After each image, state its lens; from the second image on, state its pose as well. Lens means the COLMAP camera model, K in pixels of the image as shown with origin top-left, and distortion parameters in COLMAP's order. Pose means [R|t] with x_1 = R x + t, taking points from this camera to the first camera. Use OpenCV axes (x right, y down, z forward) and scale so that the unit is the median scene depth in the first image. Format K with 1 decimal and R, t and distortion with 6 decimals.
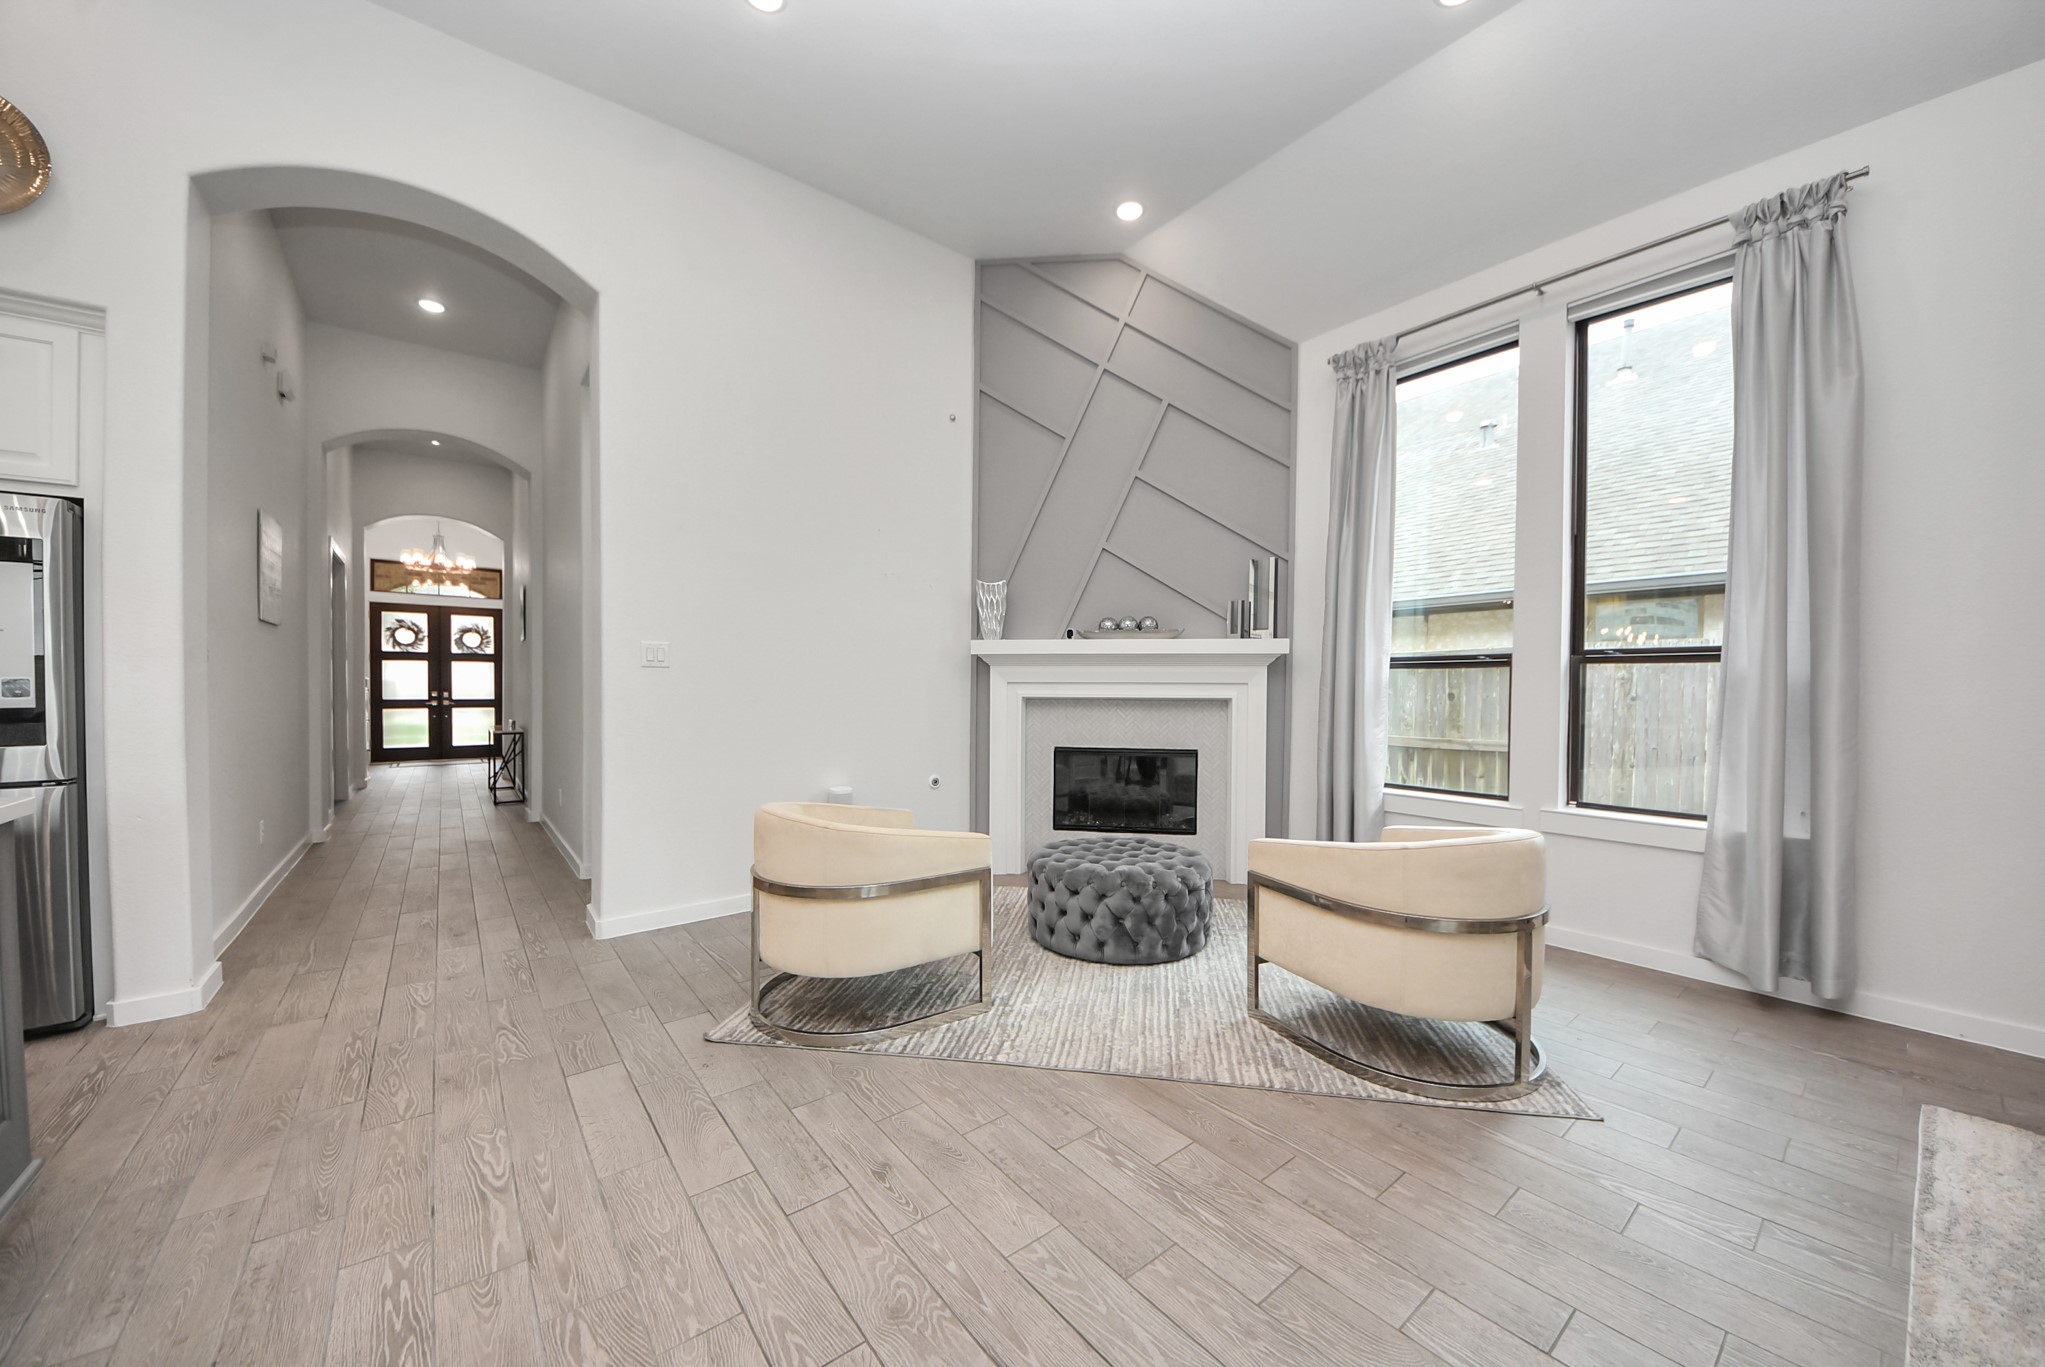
lens RADIAL K [[732.3, 0, 1043.4], [0, 732.3, 702.3], [0, 0, 1]] dist [0.021868, -0.014921]
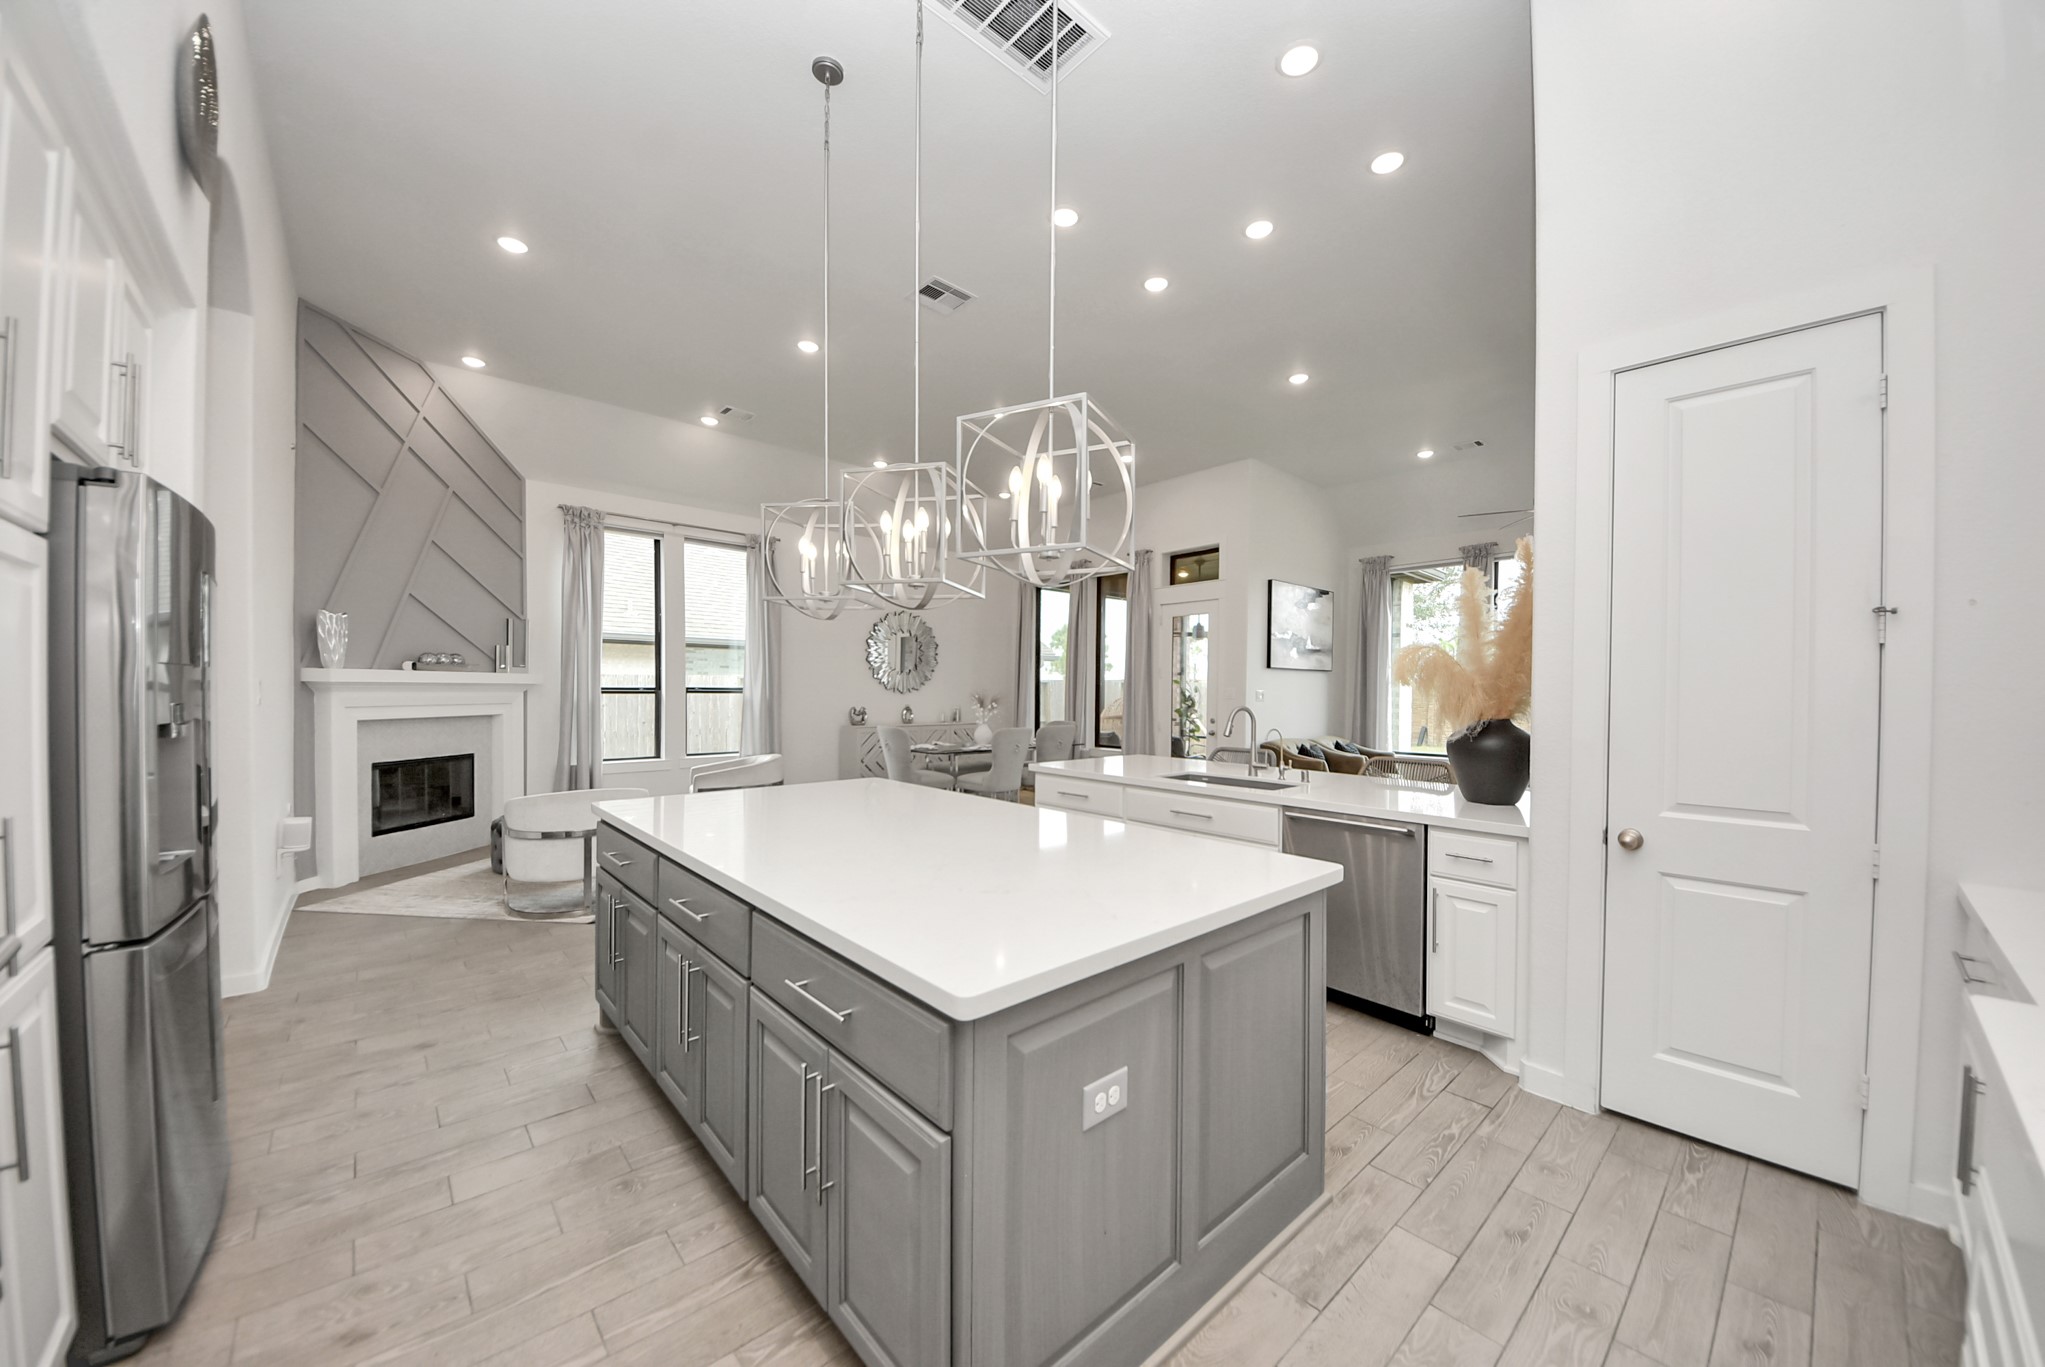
lens RADIAL K [[735.3, 0, 1033.5], [0, 735.3, 705.4], [0, 0, 1]] dist [0.017118, -0.016668]
pose [[-0.050916, -0.027923, 0.998313, -1.255905], [0.010464, 0.999539, 0.028491, -0.052878], [-0.998648, 0.011897, -0.050600, 0.034440]]
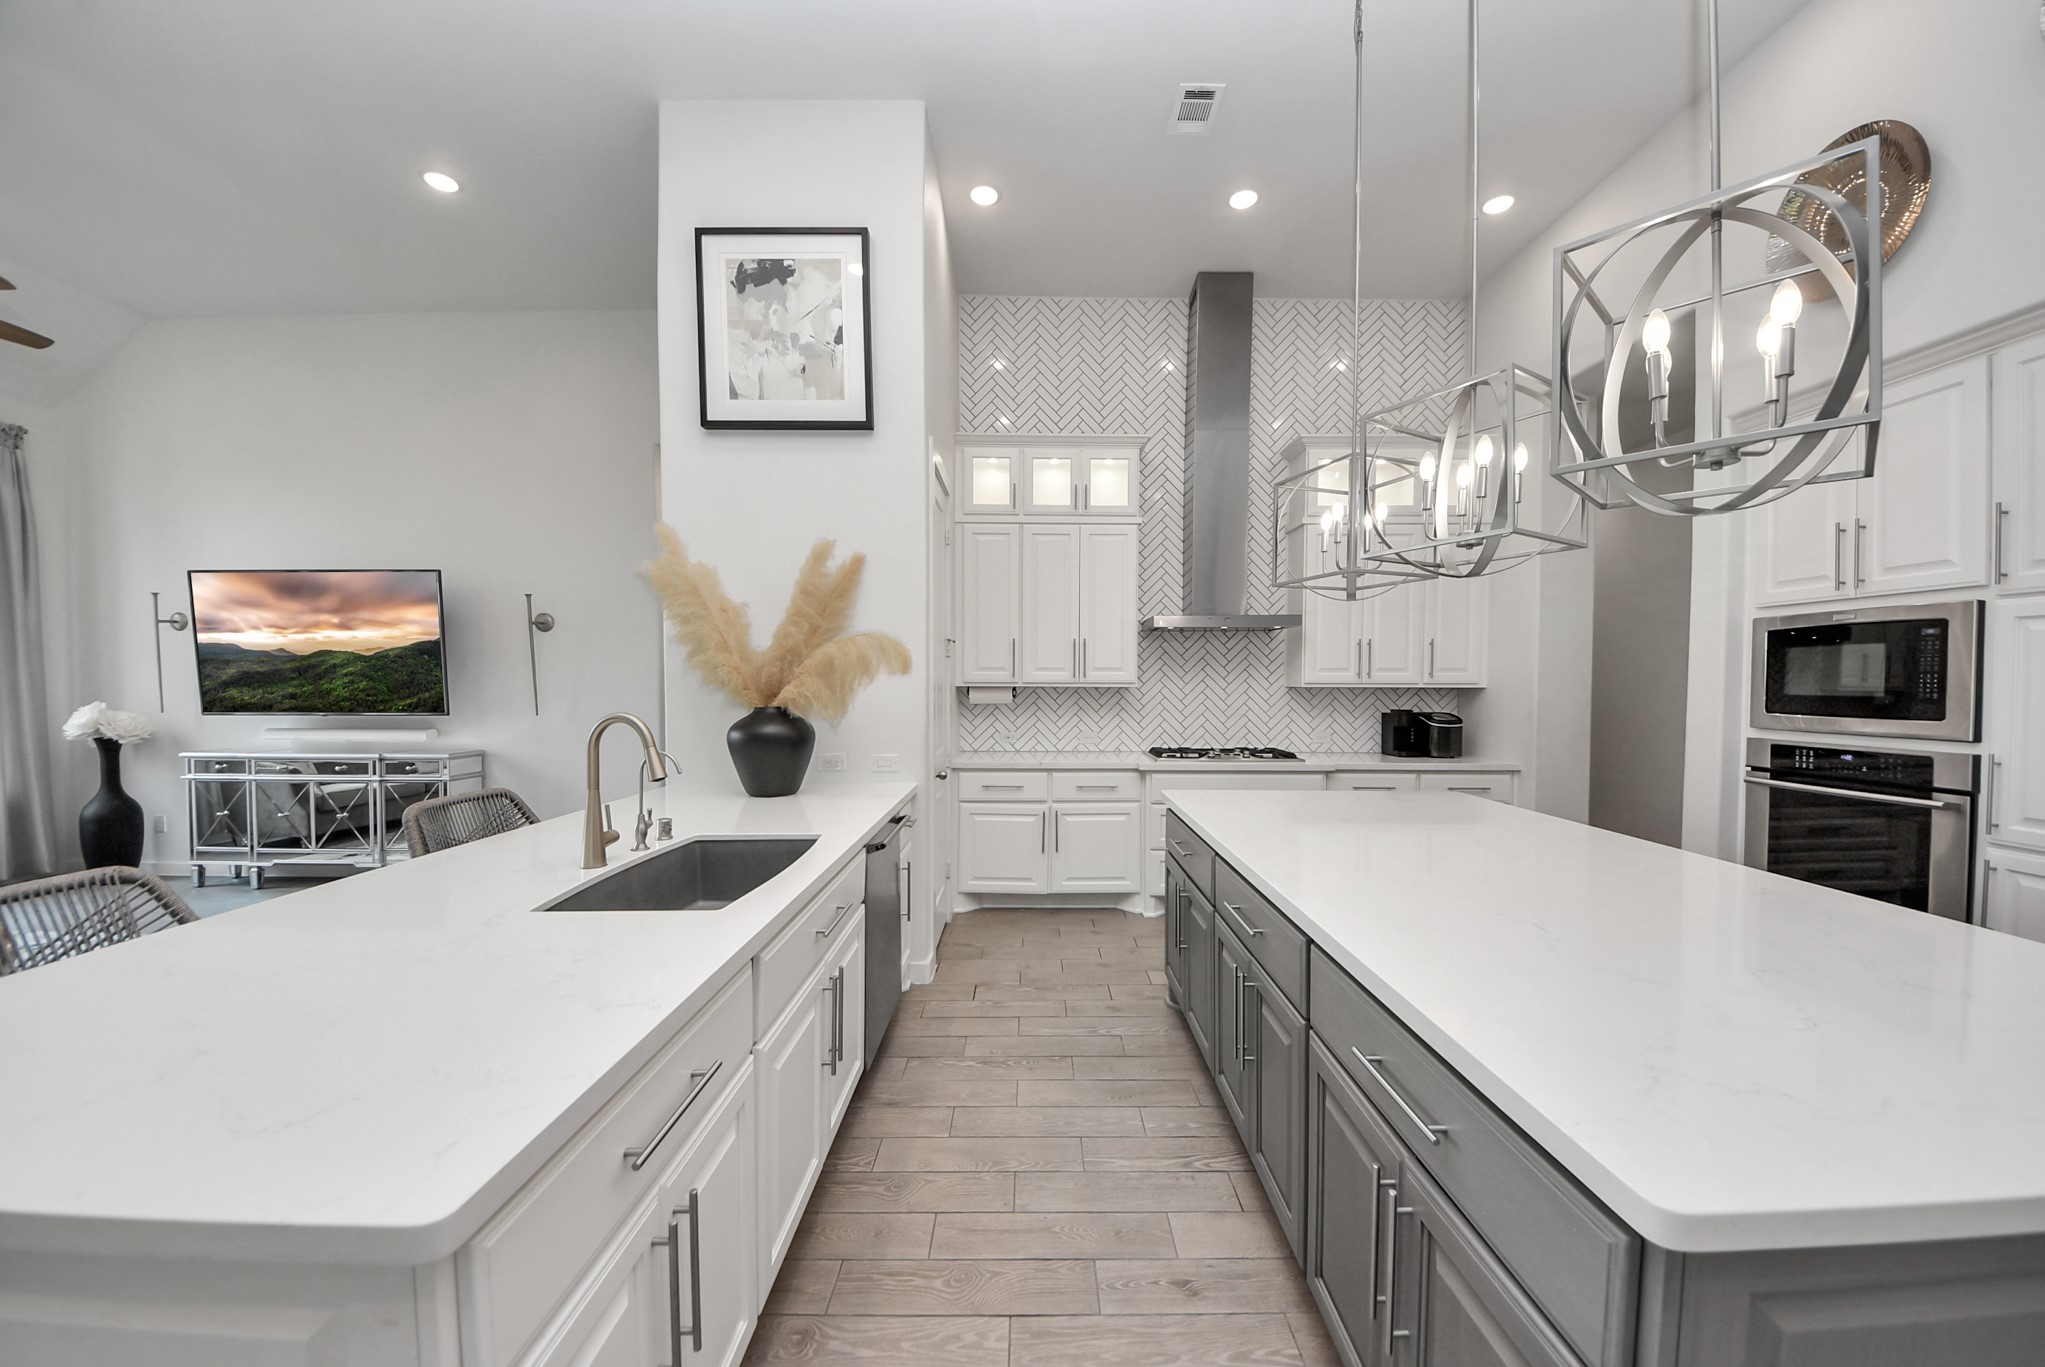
lens RADIAL K [[732.3, 0, 1043.4], [0, 732.3, 702.3], [0, 0, 1]] dist [0.021868, -0.014921]
pose [[-0.625991, 0.016222, -0.779661, -0.172173], [-0.021906, 0.999023, 0.038374, -0.048660], [0.779522, 0.041101, -0.625025, 0.178241]]
